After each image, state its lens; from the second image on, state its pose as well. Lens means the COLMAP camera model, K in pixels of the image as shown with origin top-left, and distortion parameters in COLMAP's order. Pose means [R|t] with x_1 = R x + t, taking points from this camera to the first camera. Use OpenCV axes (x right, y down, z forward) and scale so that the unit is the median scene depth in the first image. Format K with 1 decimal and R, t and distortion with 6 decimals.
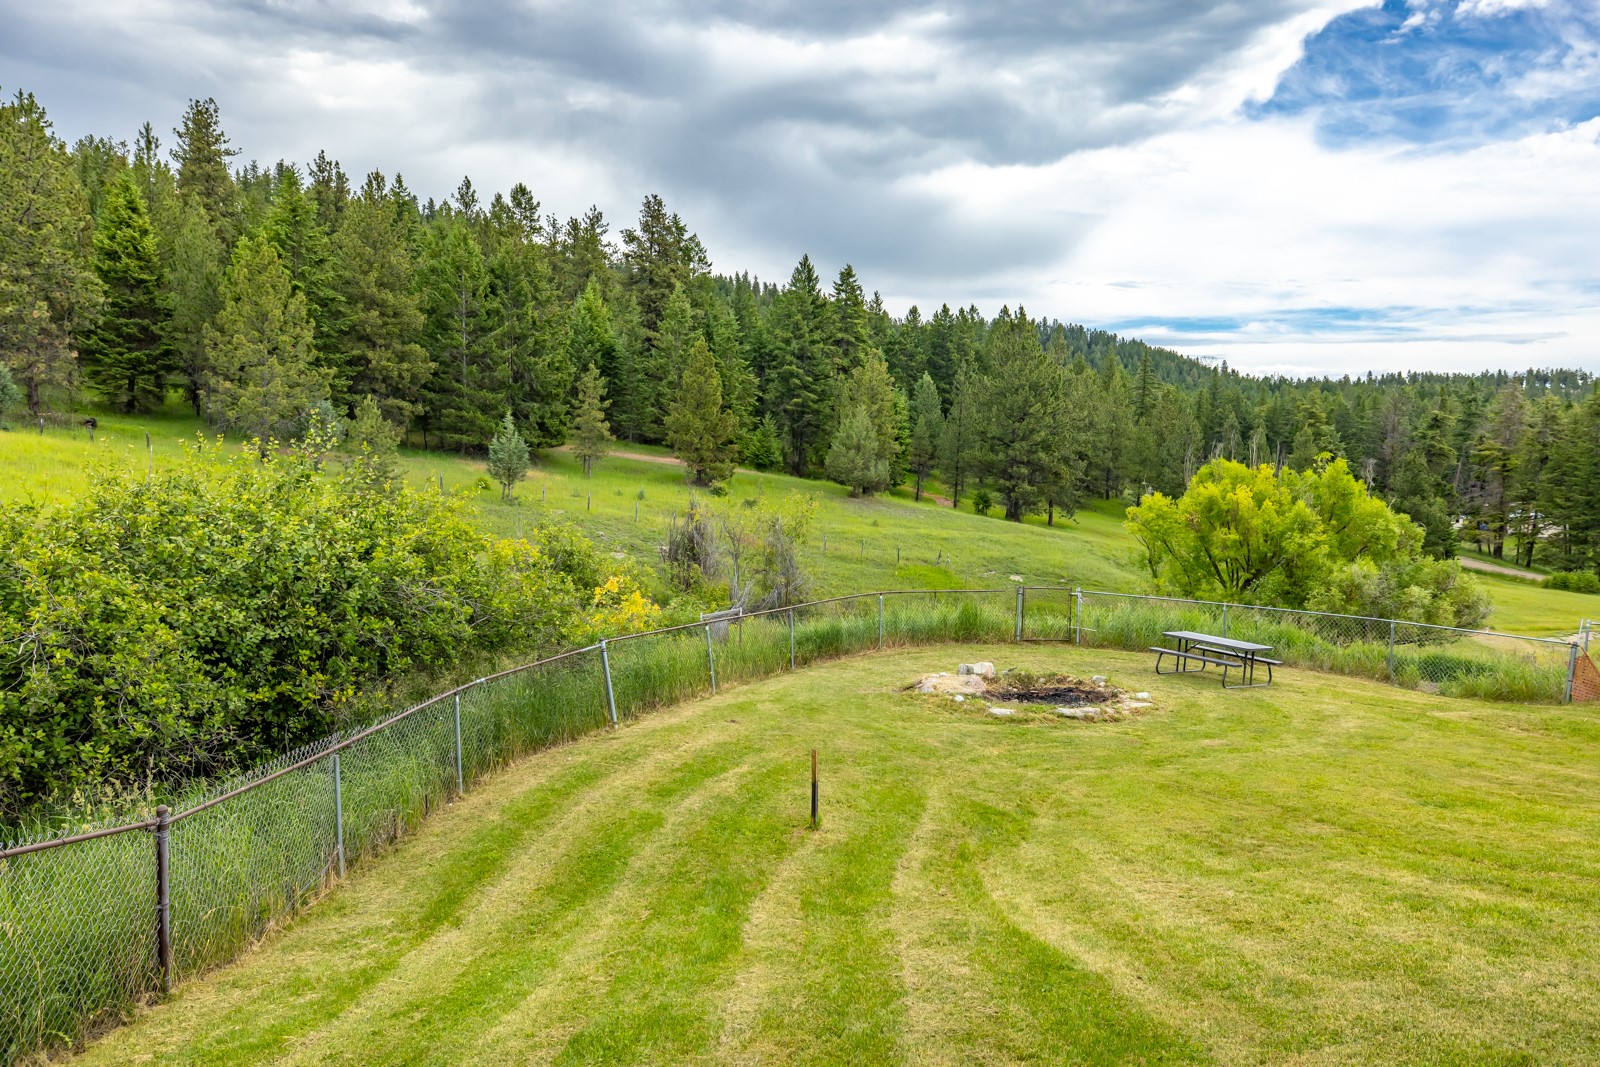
lens RADIAL K [[1108.9, 0, 790.4], [0, 1108.9, 532.9], [0, 0, 1]] dist [0.002546, -0.000578]
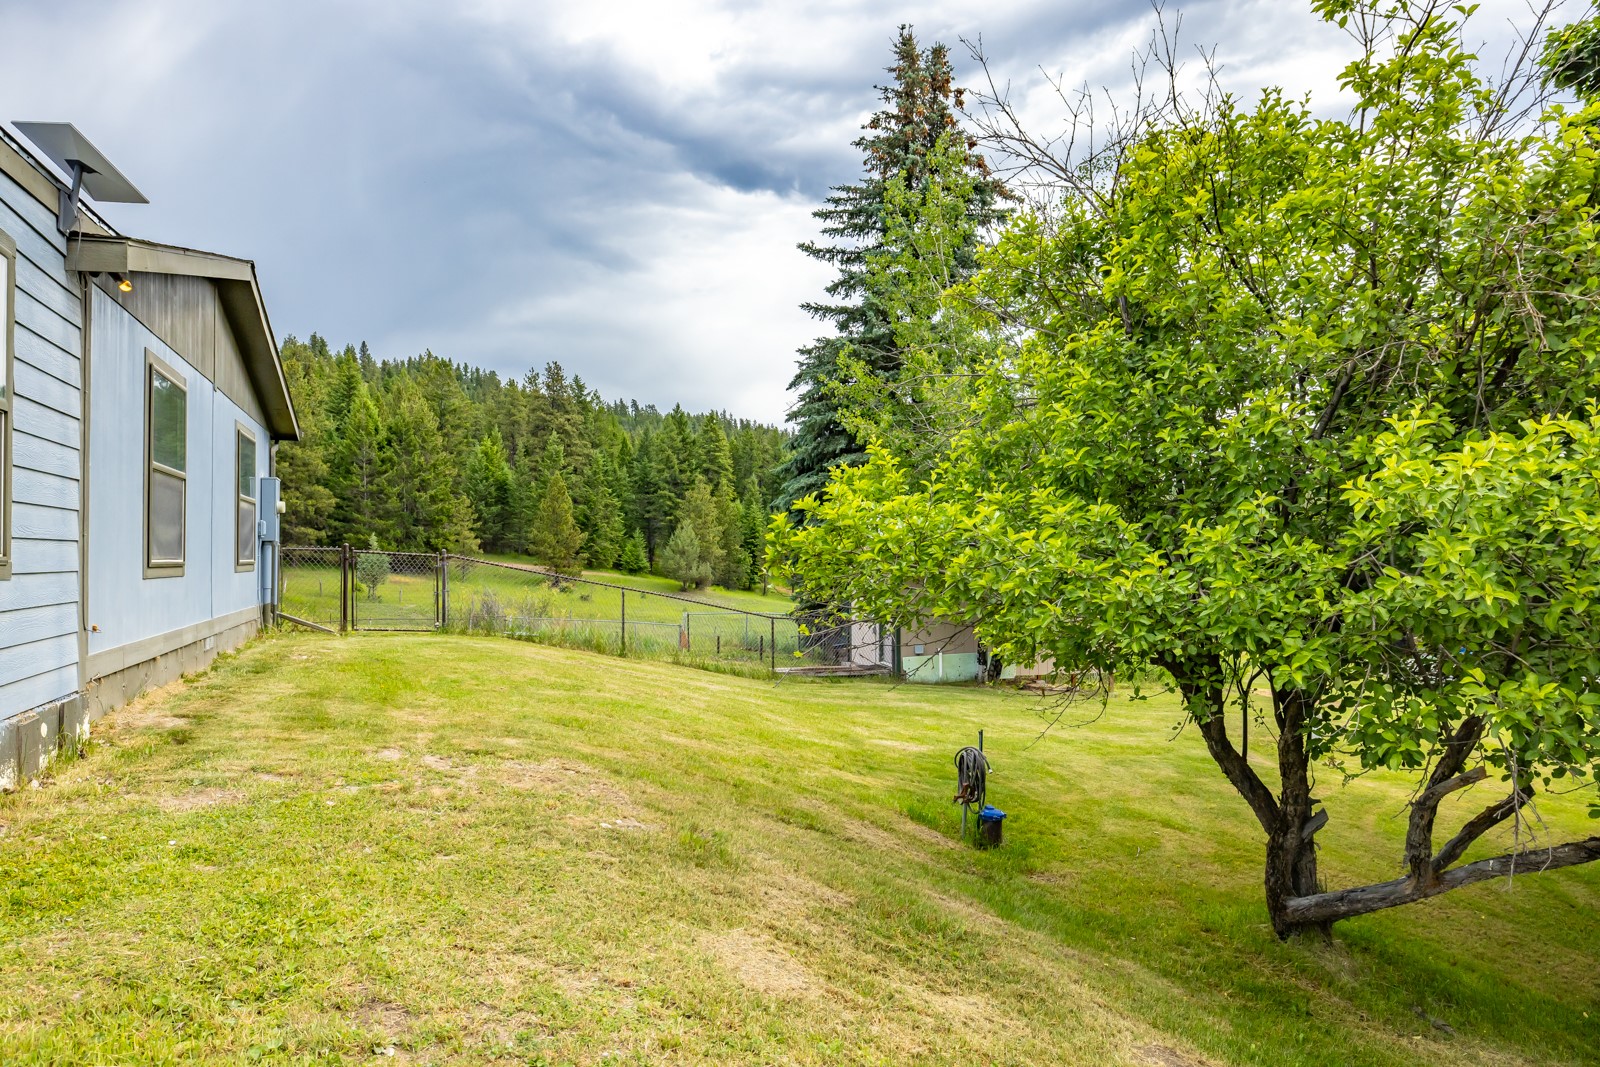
lens RADIAL K [[991.0, 0, 794.3], [0, 991.0, 537.5], [0, 0, 1]] dist [0.005320, 0.001145]
pose [[0.999344, -0.035844, 0.005254, 0.185070], [0.036190, 0.994298, -0.100306, 0.026283], [-0.001628, 0.100430, 0.994943, -0.149056]]
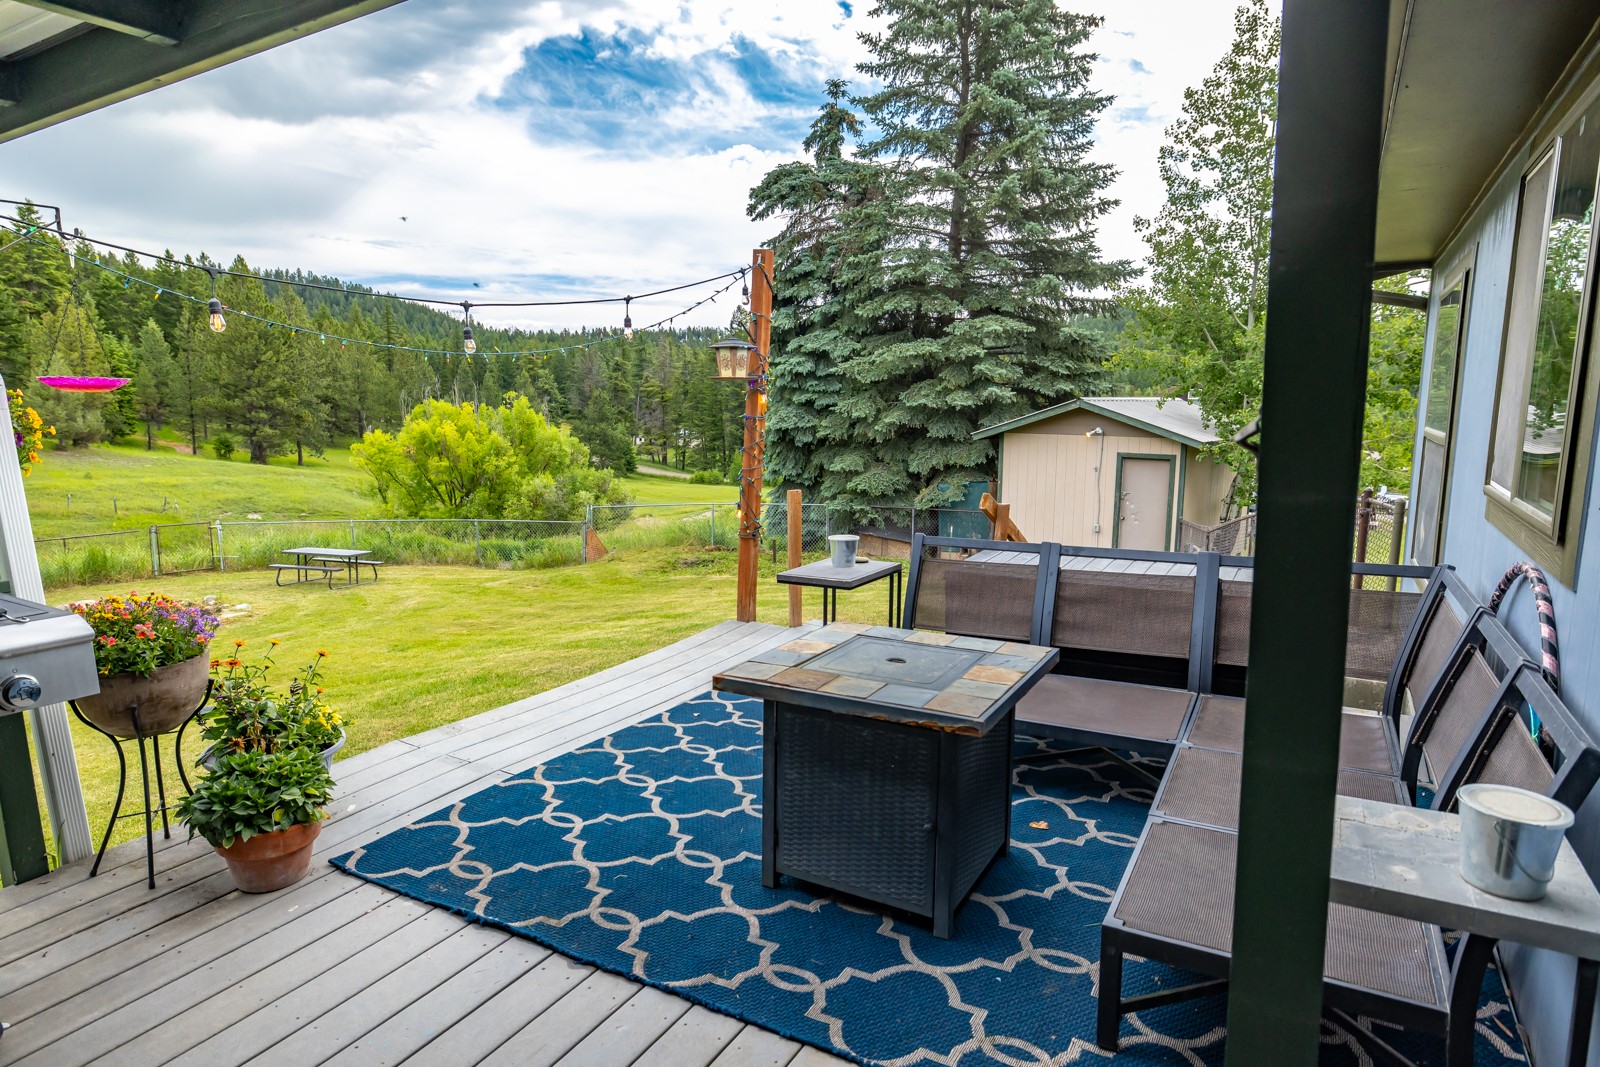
lens RADIAL K [[941.0, 0, 801.2], [0, 941.0, 522.5], [0, 0, 1]] dist [-0.006701, -0.001077]
pose [[0.766402, -0.110881, 0.632719, 0.029255], [0.070067, 0.993542, 0.089243, 0.002122], [-0.638529, -0.024064, 0.769222, -0.026225]]
